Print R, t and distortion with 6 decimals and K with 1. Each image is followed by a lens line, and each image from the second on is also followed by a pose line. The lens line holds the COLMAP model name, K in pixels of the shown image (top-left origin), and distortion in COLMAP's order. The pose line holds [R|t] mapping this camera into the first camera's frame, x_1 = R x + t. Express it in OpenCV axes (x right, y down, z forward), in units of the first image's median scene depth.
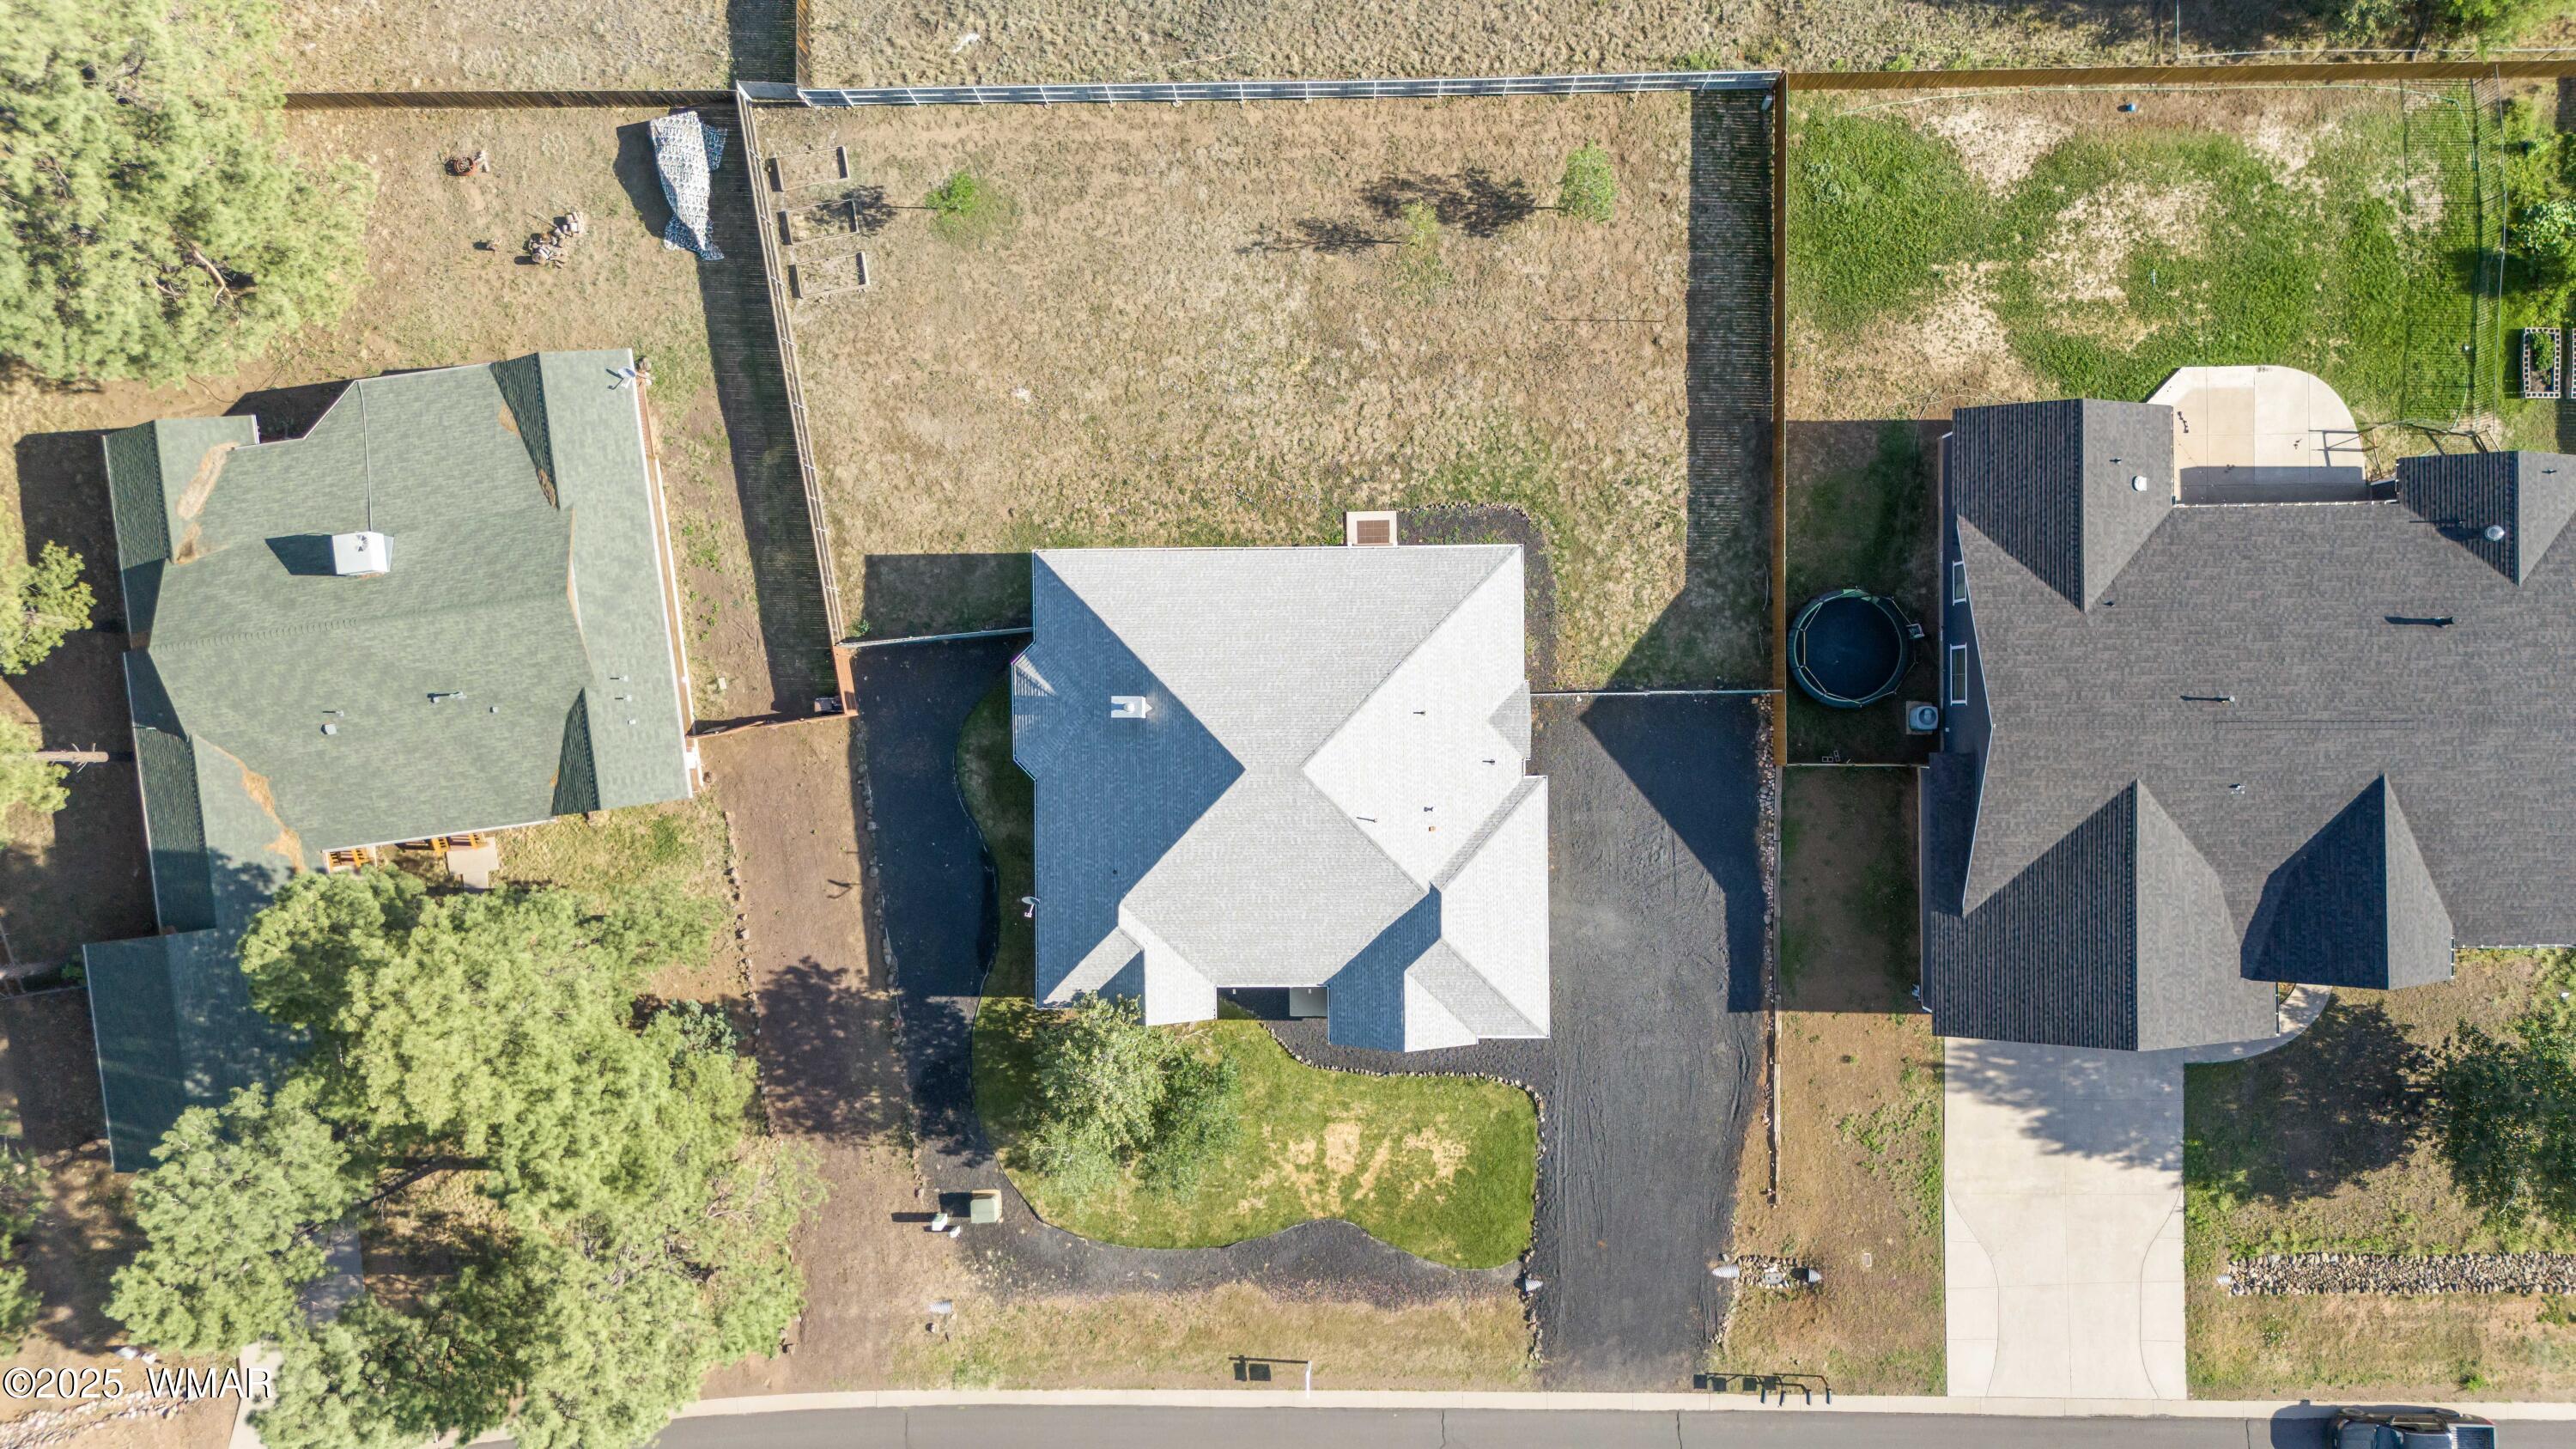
lens RADIAL K [[1876.2, 0, 1293.3], [0, 1876.2, 735.4], [0, 0, 1]] dist [0.083271, -0.095910]
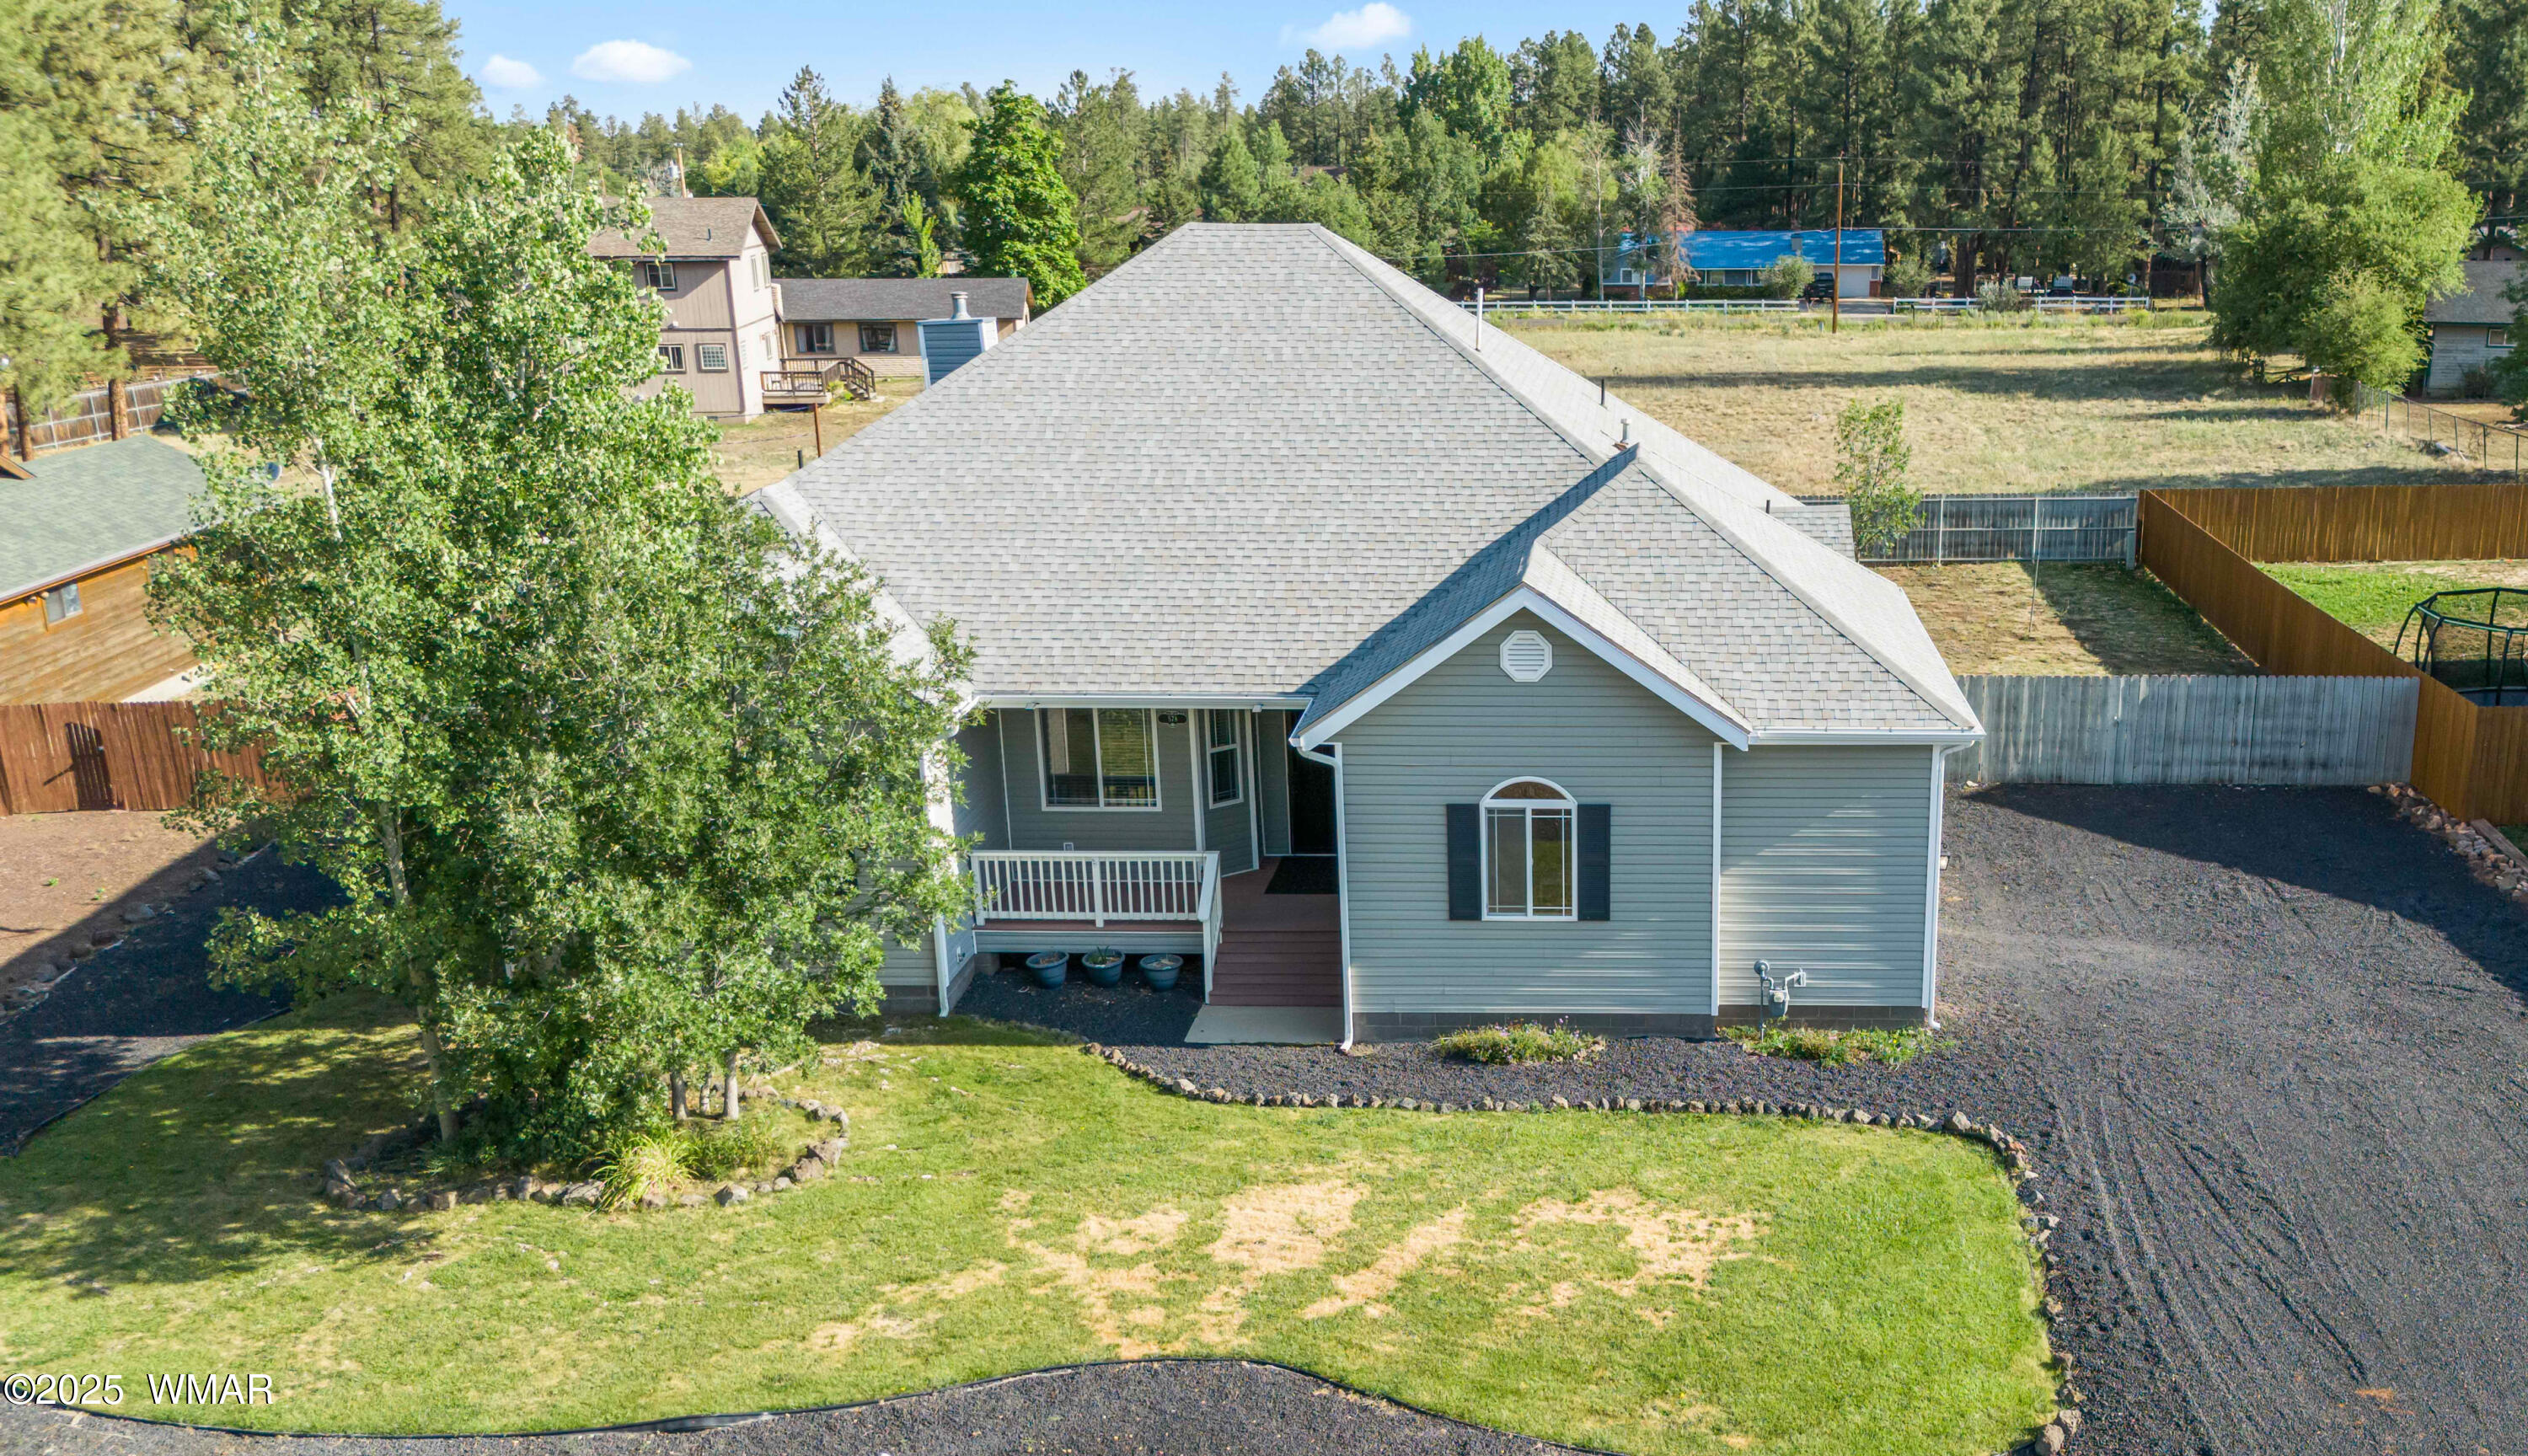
lens RADIAL K [[2307.7, 0, 1587.3], [0, 2307.7, 895.7], [0, 0, 1]] dist [0.158826, -0.273410]
pose [[0.999374, 0.031081, -0.016872, 0.072148], [-0.025775, 0.313486, -0.949243, 0.510509], [-0.024214, 0.949084, 0.314091, 0.854013]]
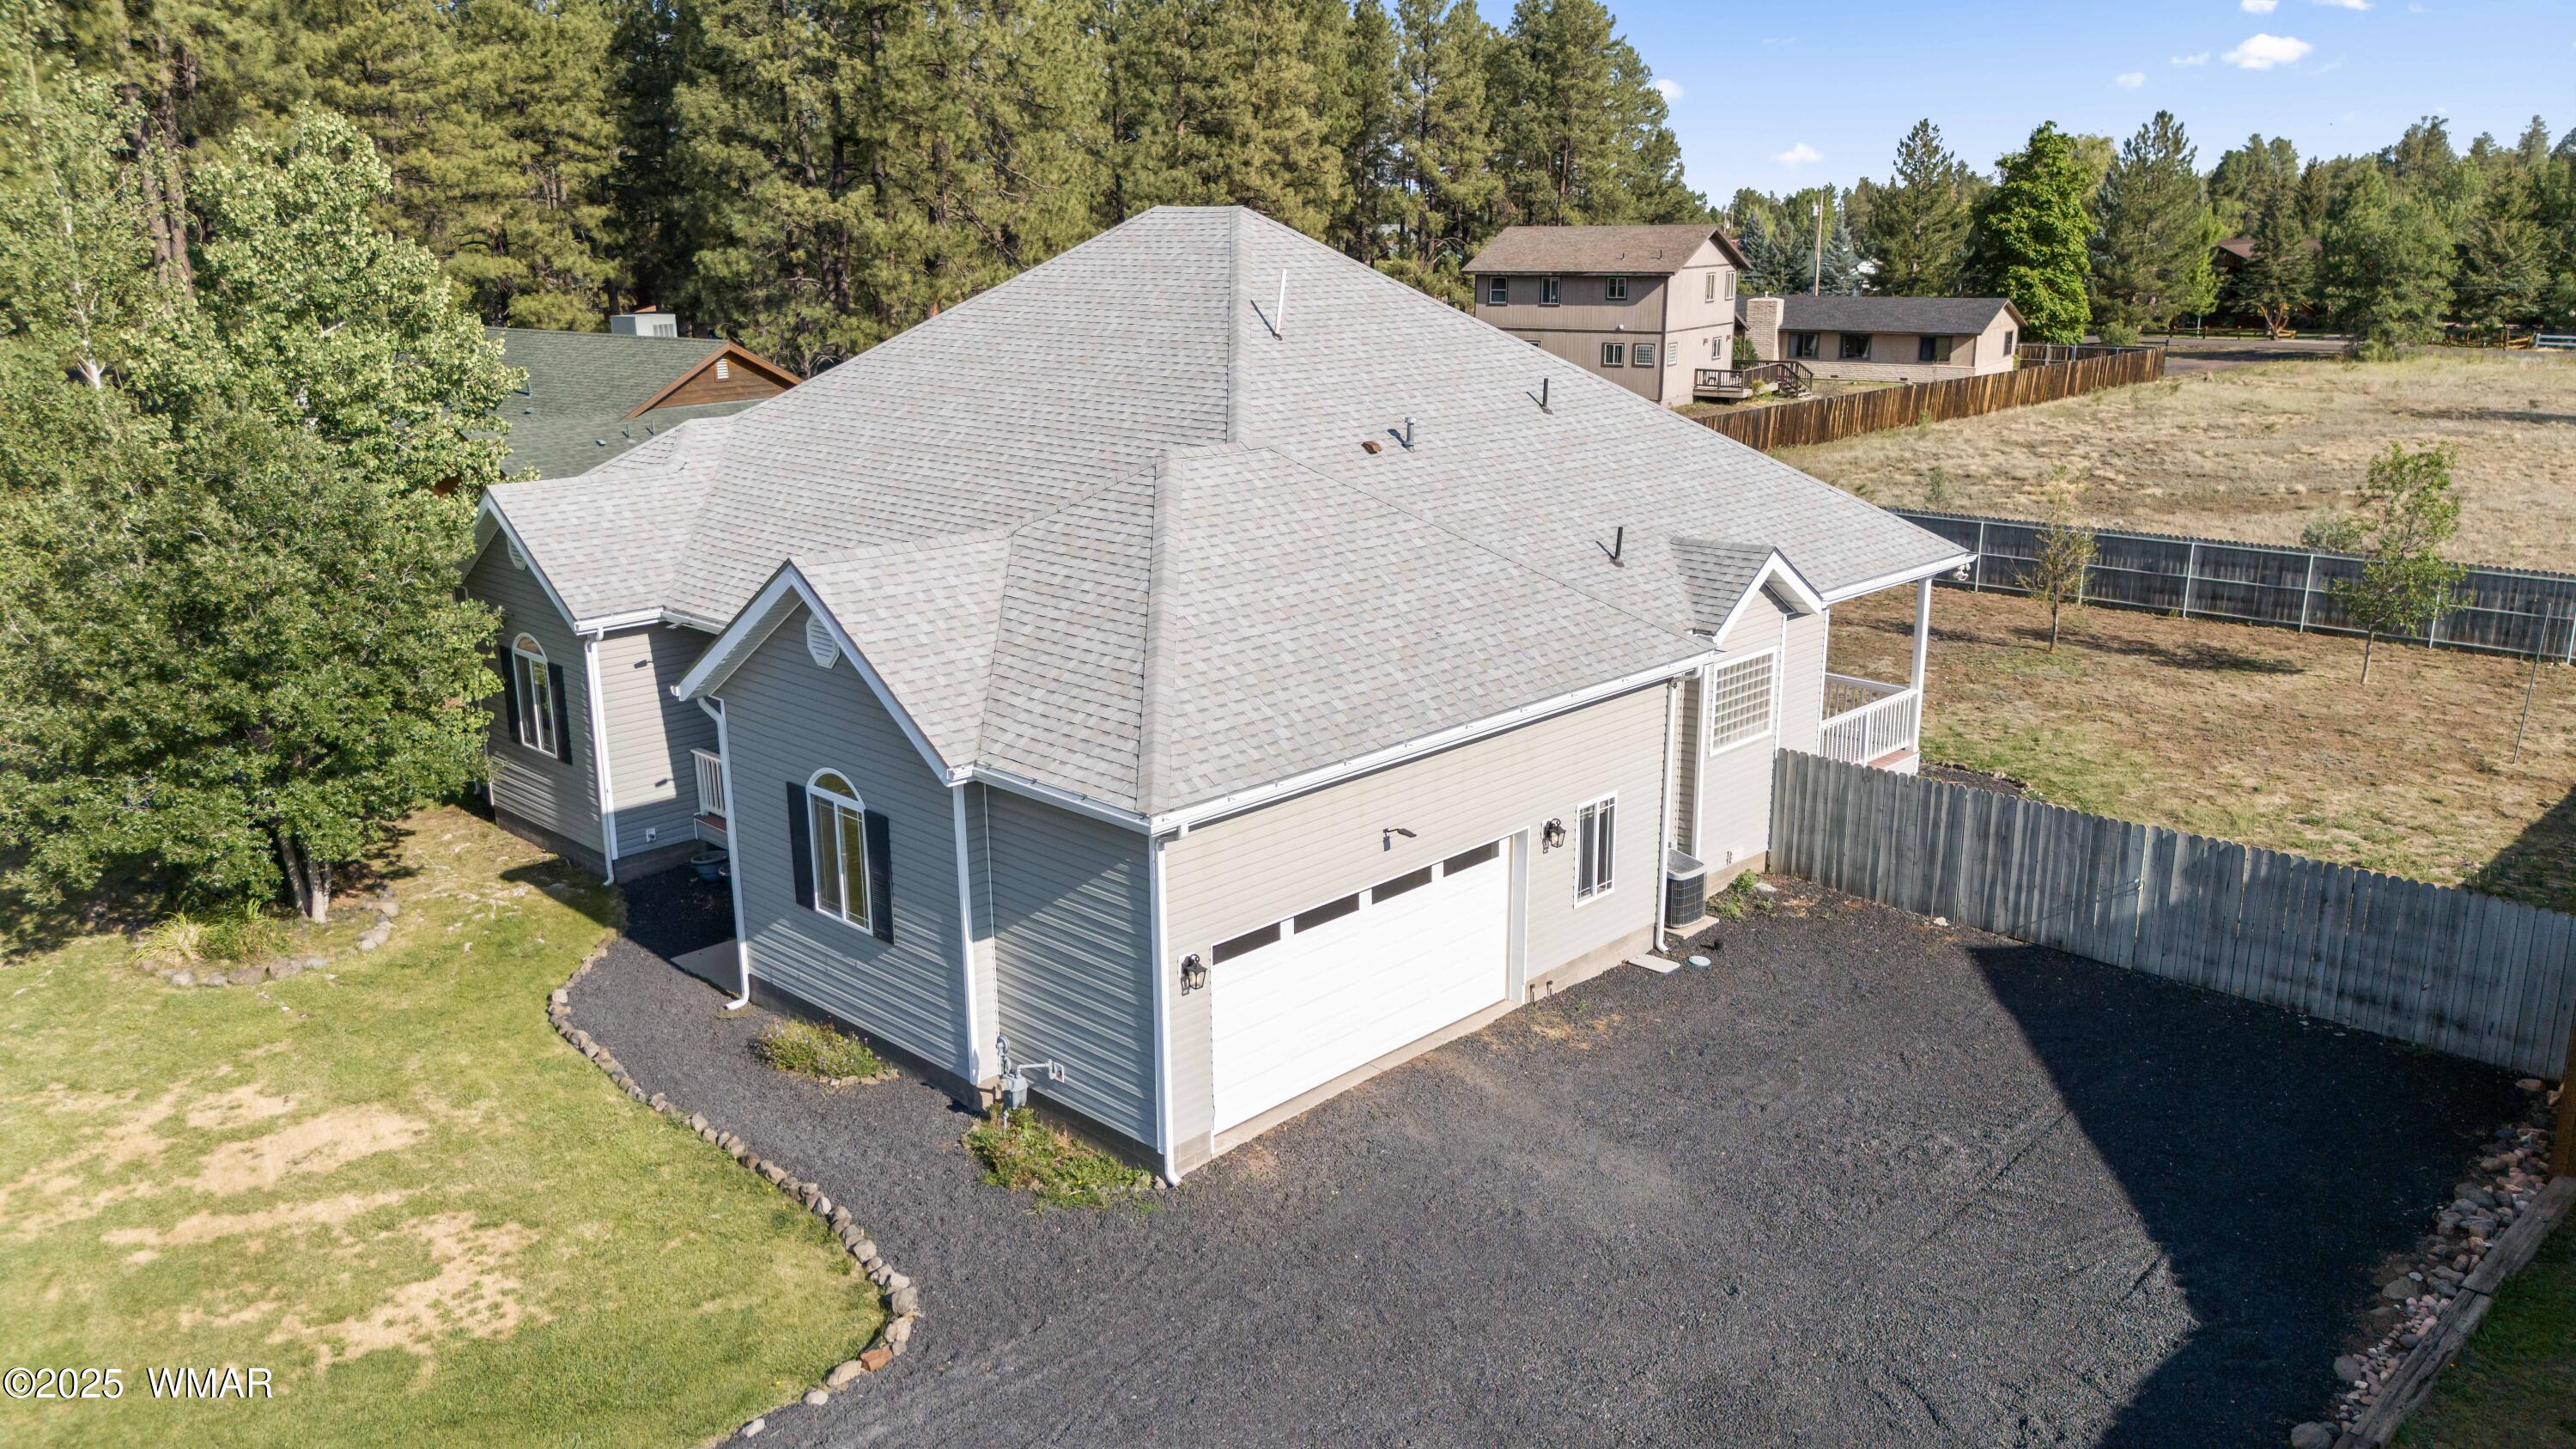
lens RADIAL K [[1912.6, 0, 1288.0], [0, 1912.6, 724.5], [0, 0, 1]] dist [0.025894, -0.001309]
pose [[0.713797, 0.201440, -0.670758, 0.293761], [-0.700341, 0.199703, -0.685304, 0.295901], [-0.004095, 0.958927, 0.283624, 0.865956]]
